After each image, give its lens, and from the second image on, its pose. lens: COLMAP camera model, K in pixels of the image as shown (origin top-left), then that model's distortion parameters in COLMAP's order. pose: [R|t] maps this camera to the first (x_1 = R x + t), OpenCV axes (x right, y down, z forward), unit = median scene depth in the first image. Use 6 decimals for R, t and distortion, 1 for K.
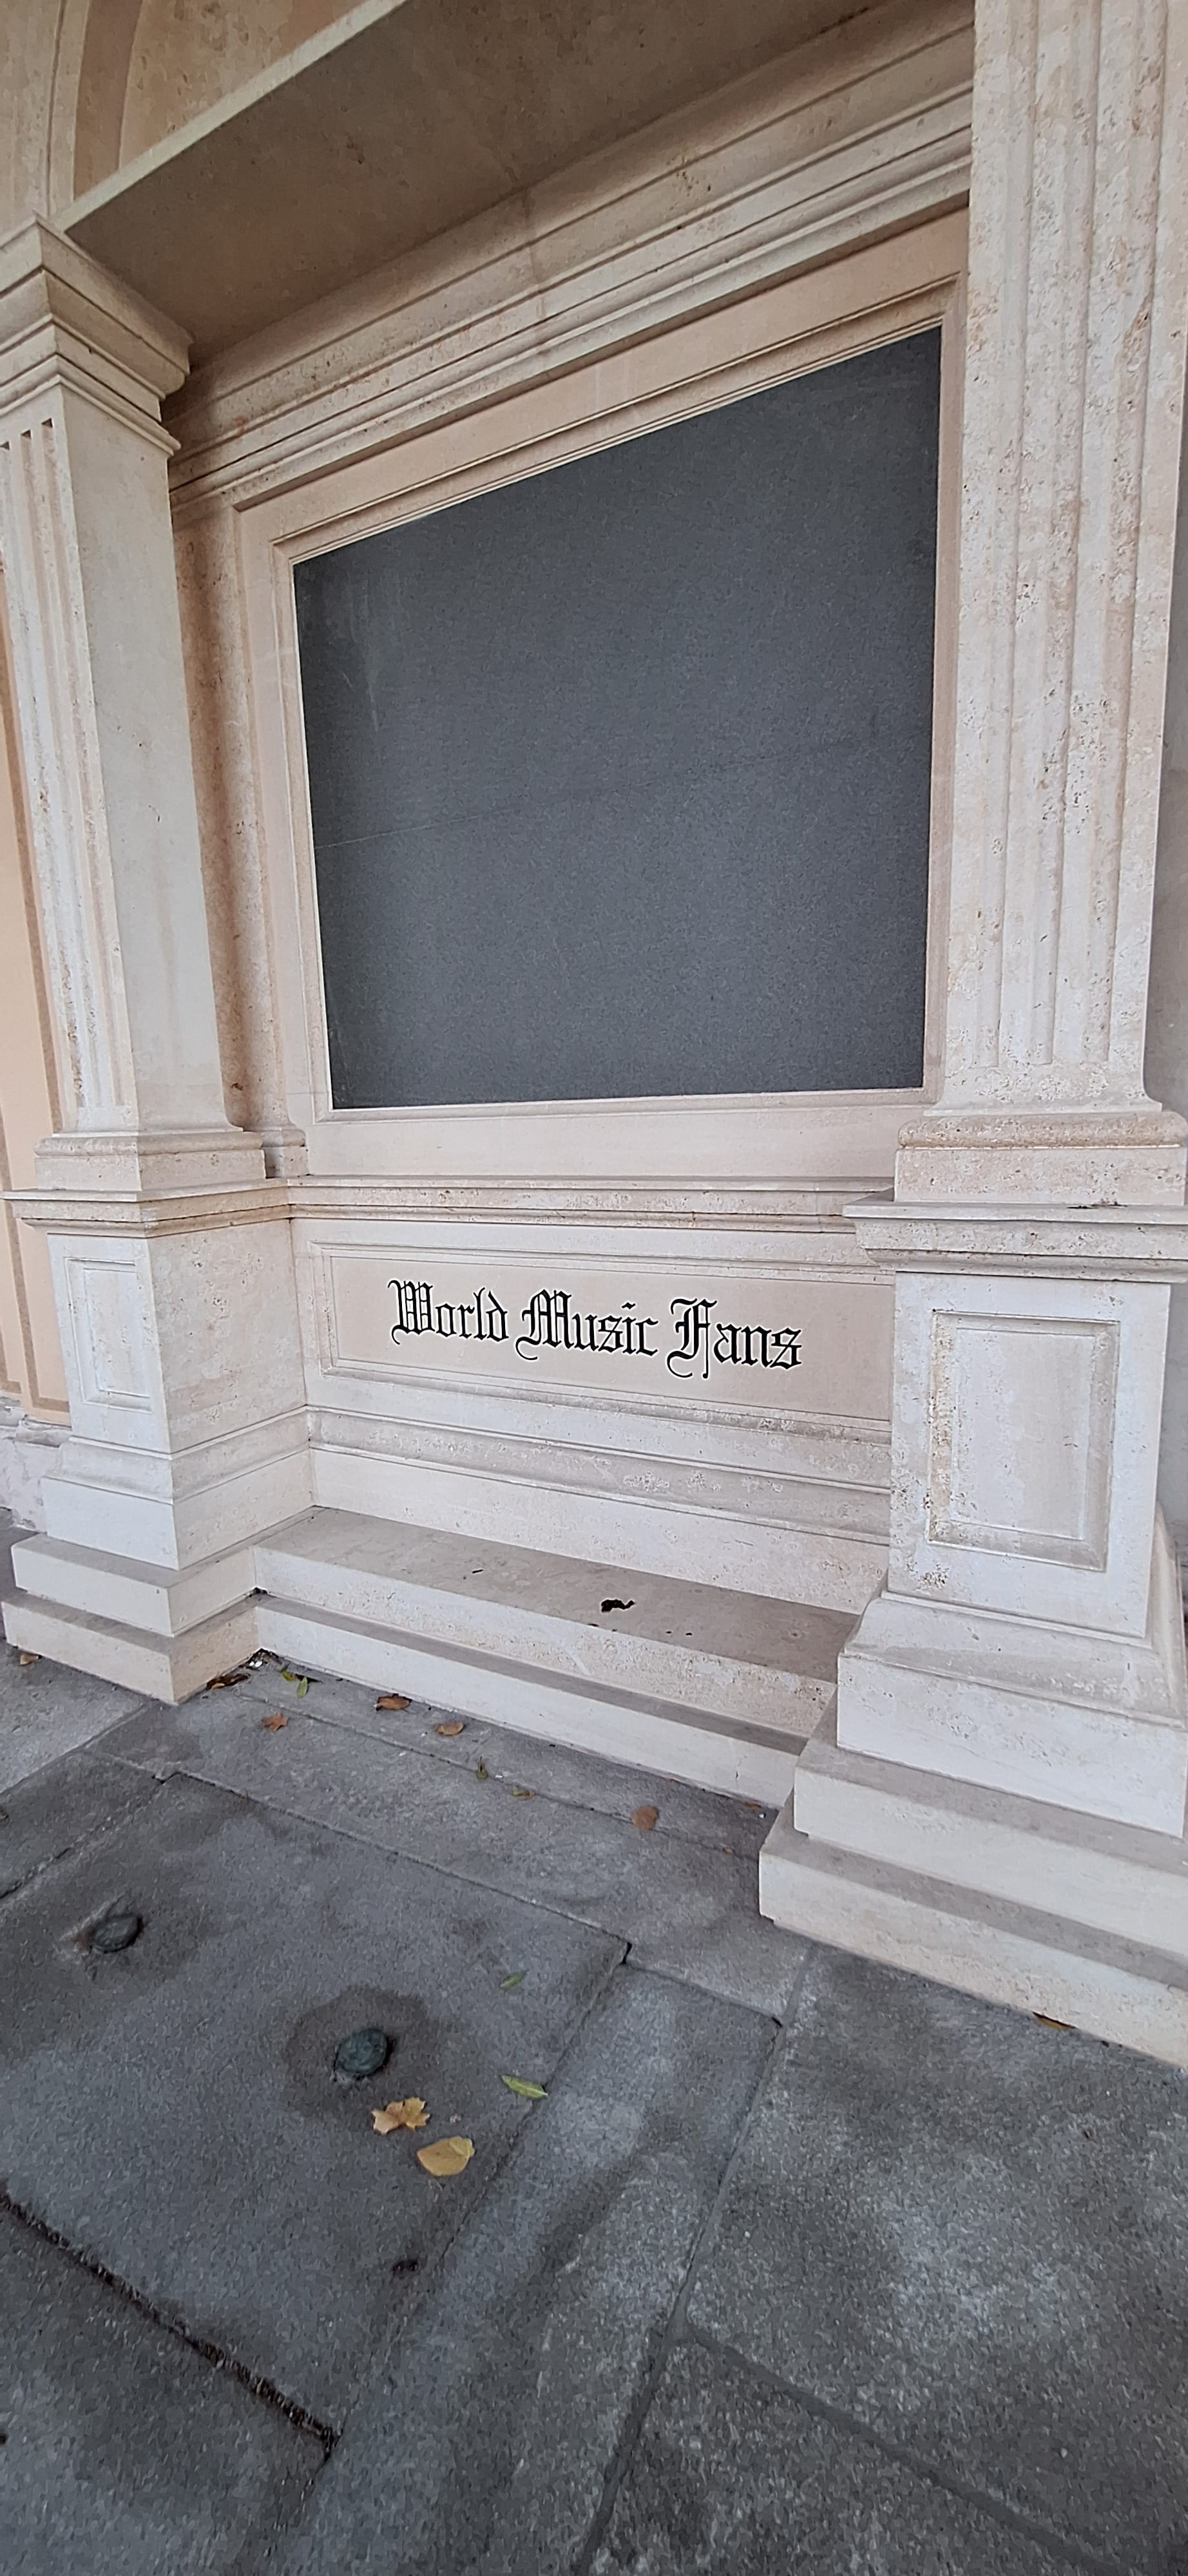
lens RADIAL K [[1014.2, 0, 594.0], [0, 1014.2, 1288.0], [0, 0, 1]] dist [0.013810, -0.004948]
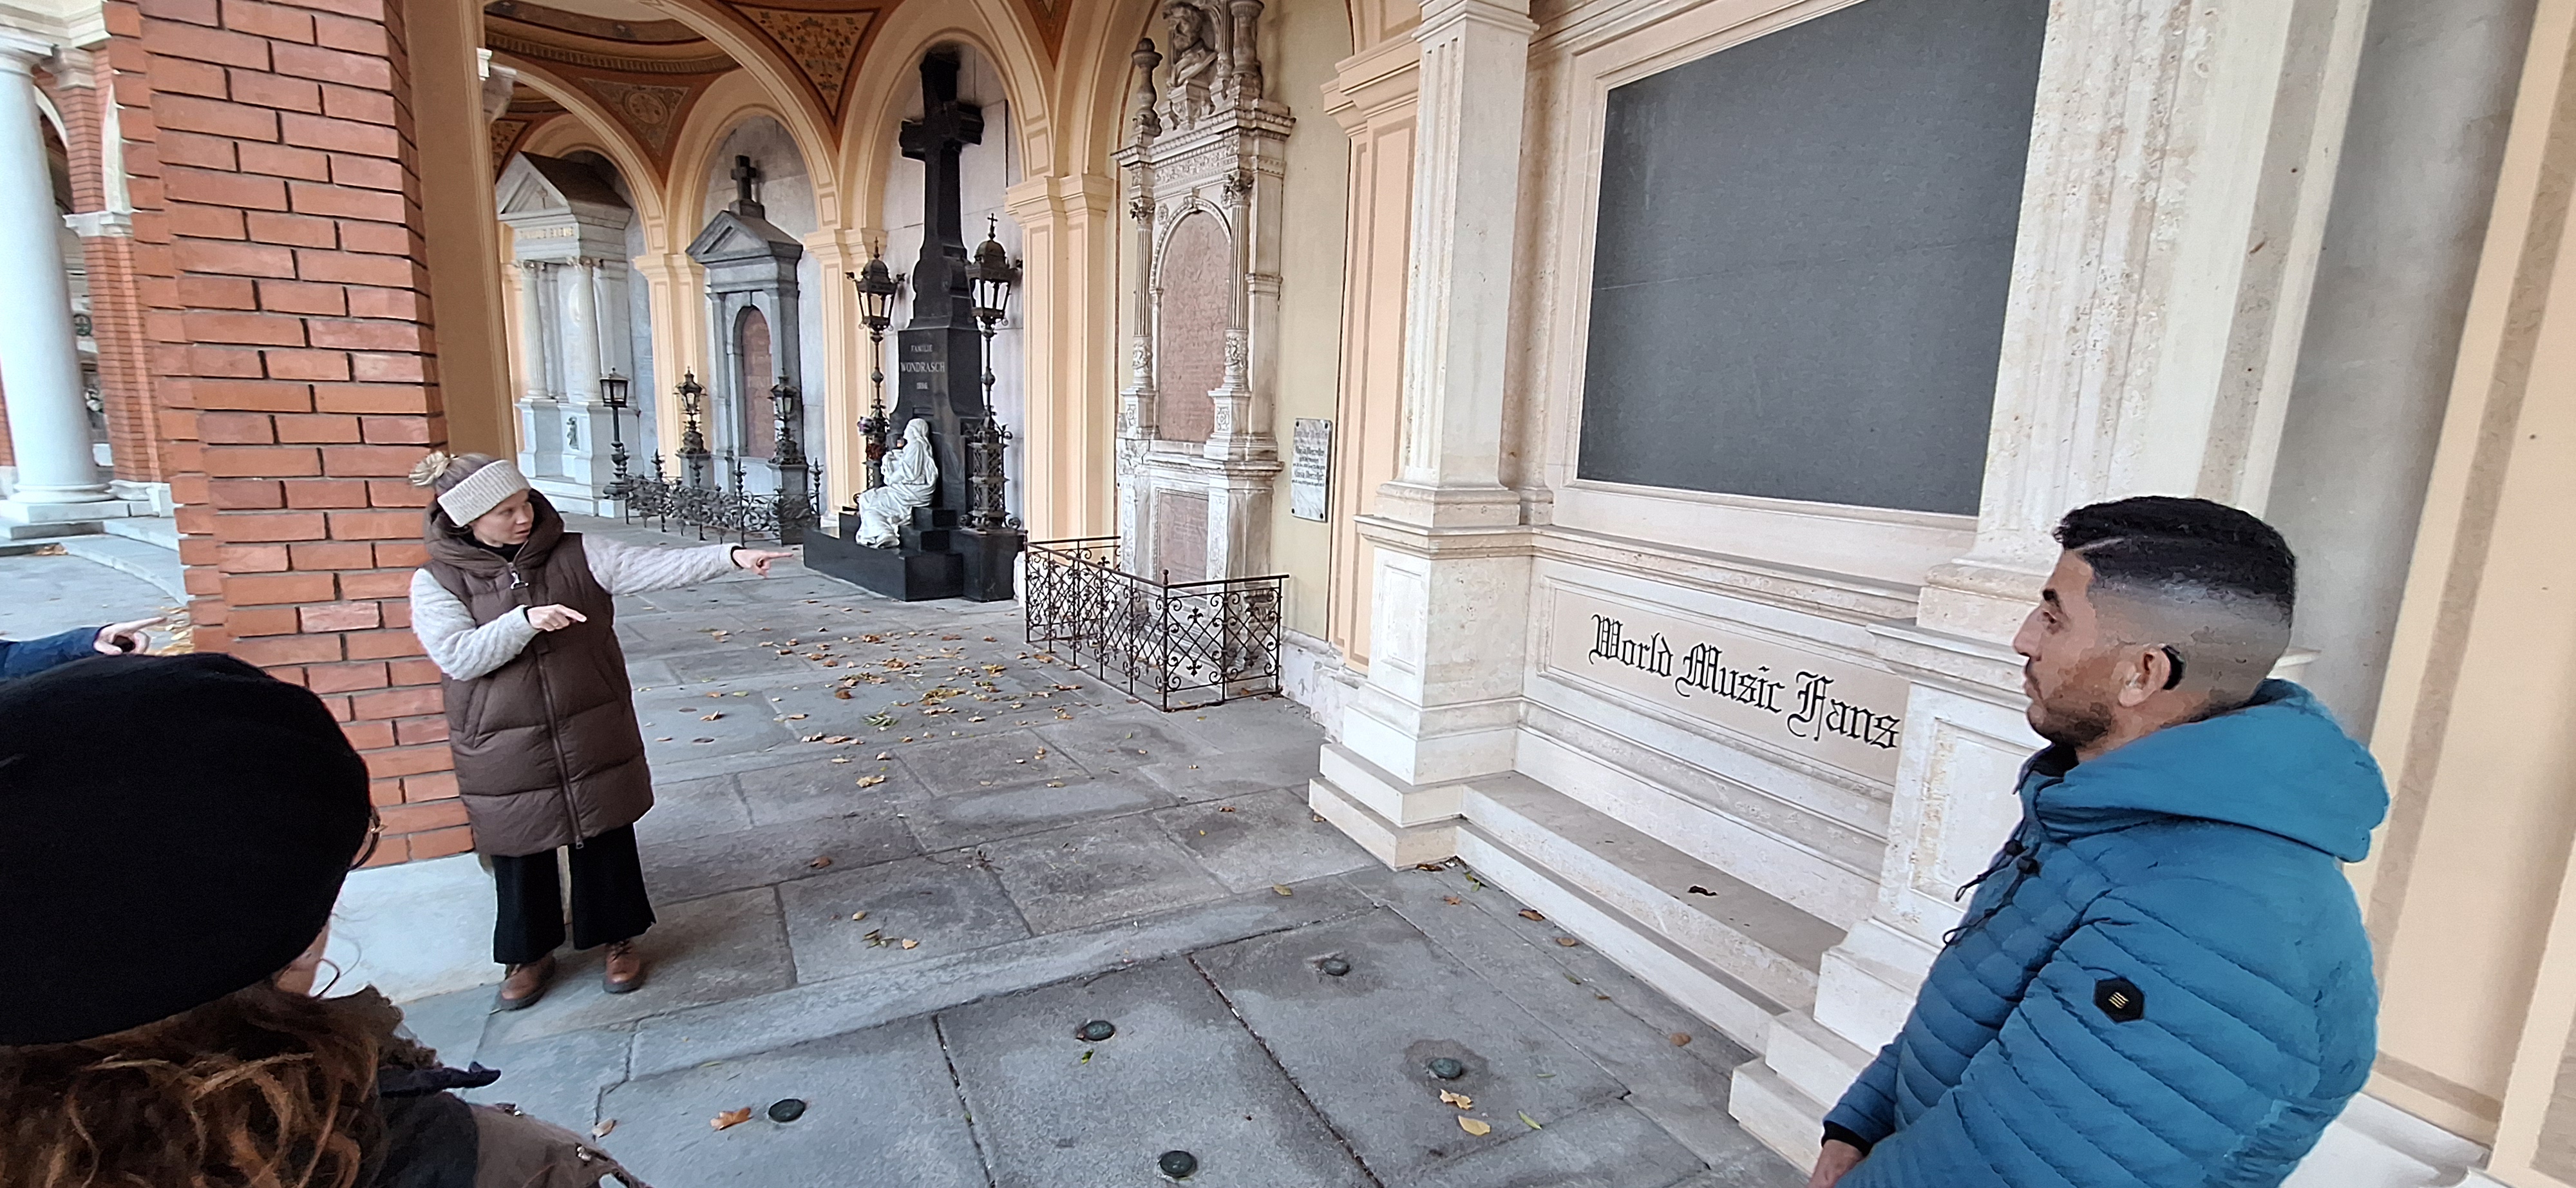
lens RADIAL K [[1014.2, 0, 1288.0], [0, 1014.2, 594.0], [0, 0, 1]] dist [0.013810, -0.004948]
pose [[0.819820, 0.157079, -0.550656, 0.212219], [-0.159325, 0.986239, 0.044129, -0.031728], [0.550010, 0.051556, 0.833565, -0.342350]]
